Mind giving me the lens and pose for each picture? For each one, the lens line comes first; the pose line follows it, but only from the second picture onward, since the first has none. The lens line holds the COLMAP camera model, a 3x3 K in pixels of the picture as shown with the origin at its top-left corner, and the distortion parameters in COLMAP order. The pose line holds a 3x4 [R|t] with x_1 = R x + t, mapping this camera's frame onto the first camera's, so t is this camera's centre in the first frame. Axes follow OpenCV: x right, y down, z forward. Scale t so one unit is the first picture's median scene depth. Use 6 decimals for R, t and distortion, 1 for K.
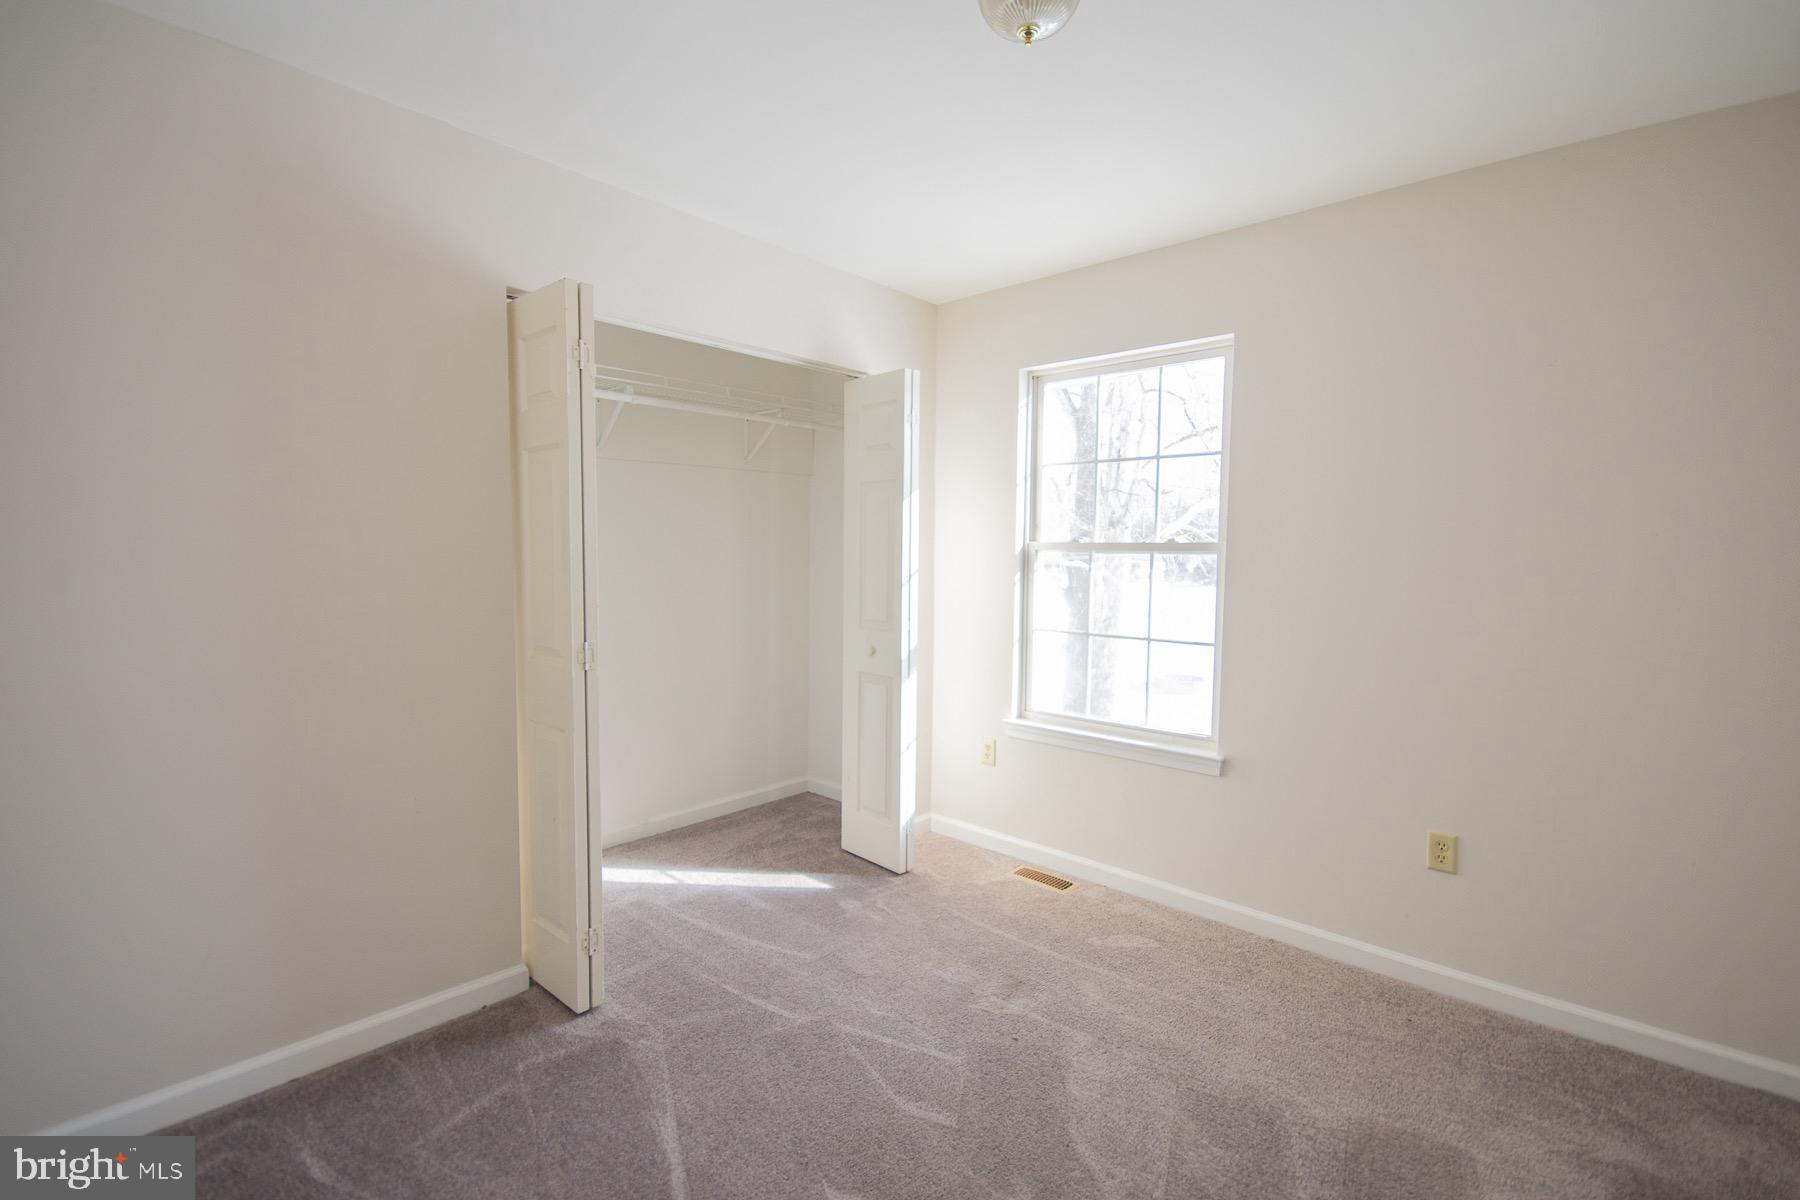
lens RADIAL K [[793.7, 0, 900.2], [0, 793.7, 604.7], [0, 0, 1]] dist [0.021929, -0.019453]
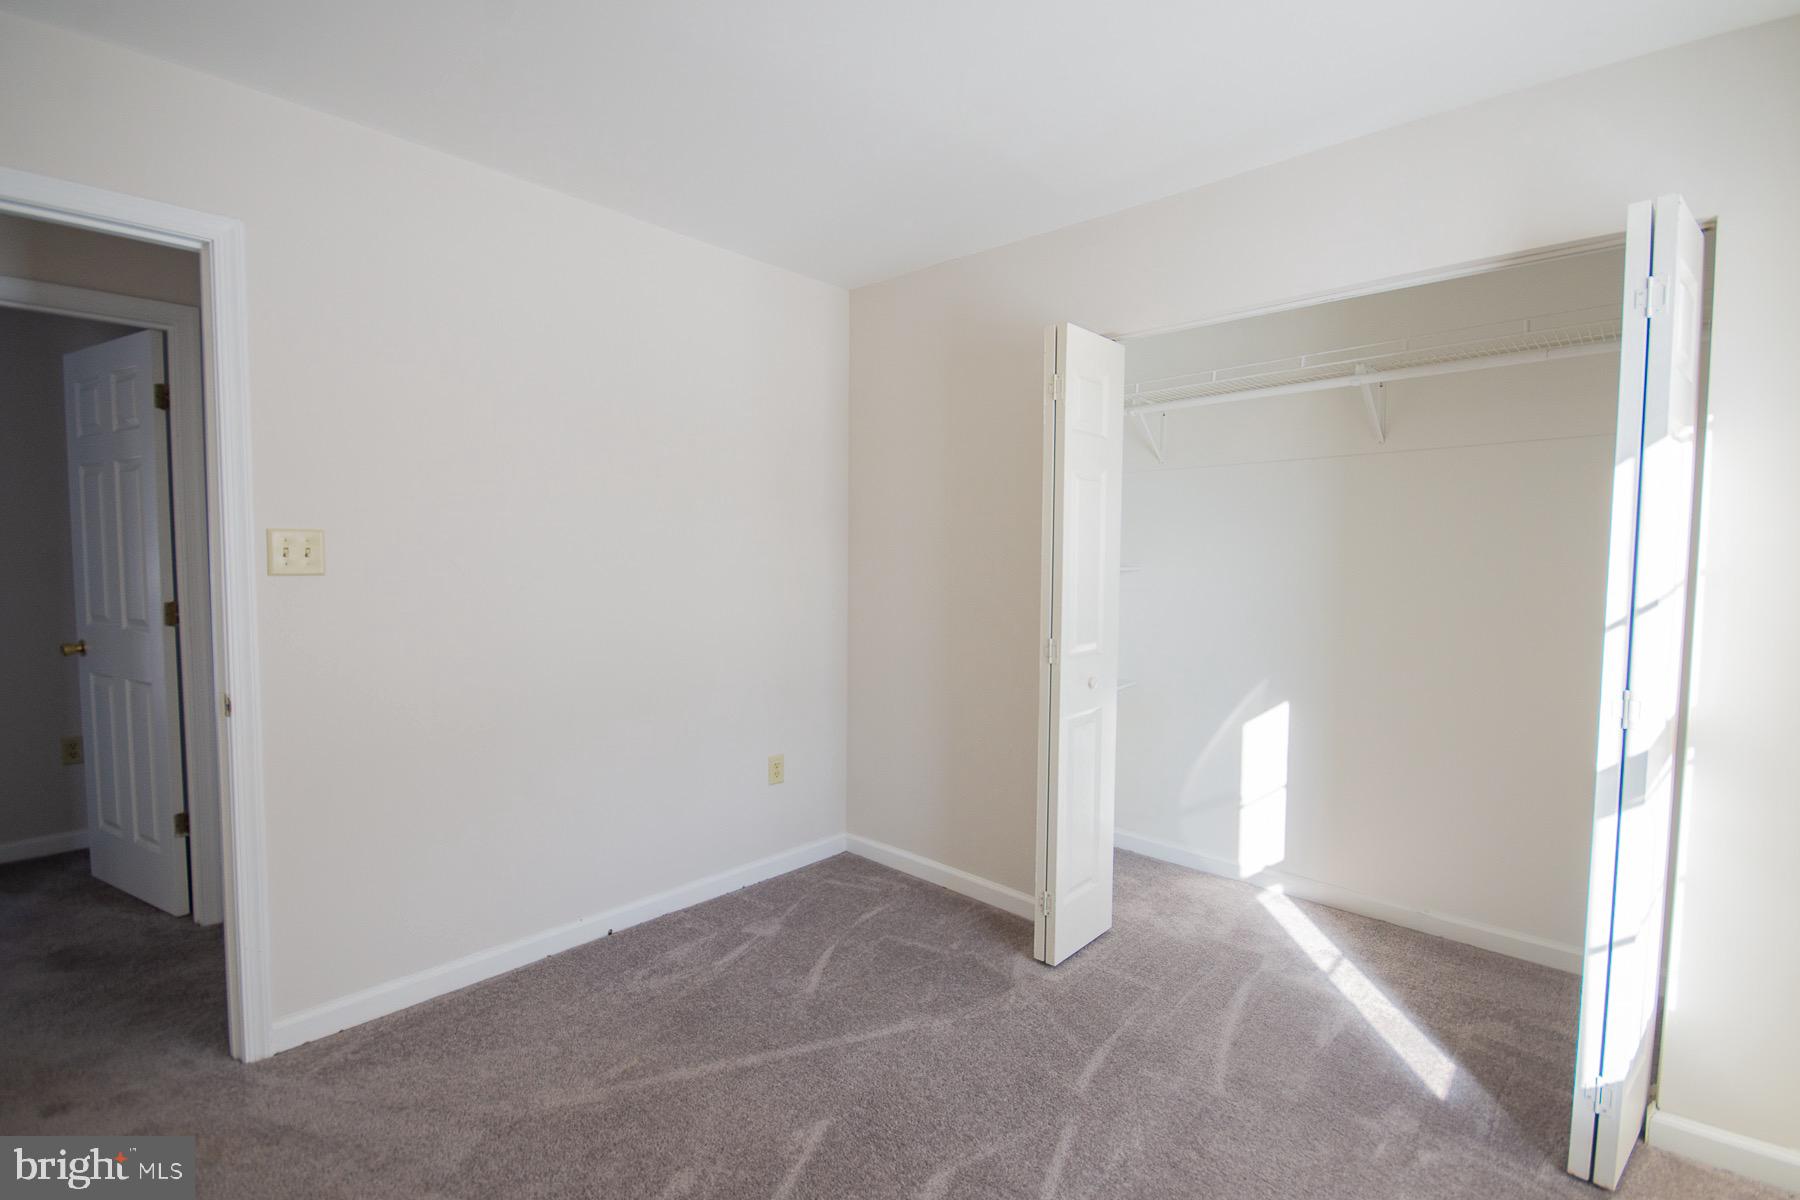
lens RADIAL K [[793.7, 0, 900.2], [0, 793.7, 604.7], [0, 0, 1]] dist [0.021929, -0.019453]
pose [[0.004347, 0.048375, -0.998820, 0.519115], [-0.080876, 0.995574, 0.047866, -0.026652], [0.996715, 0.080573, 0.008241, 0.538509]]
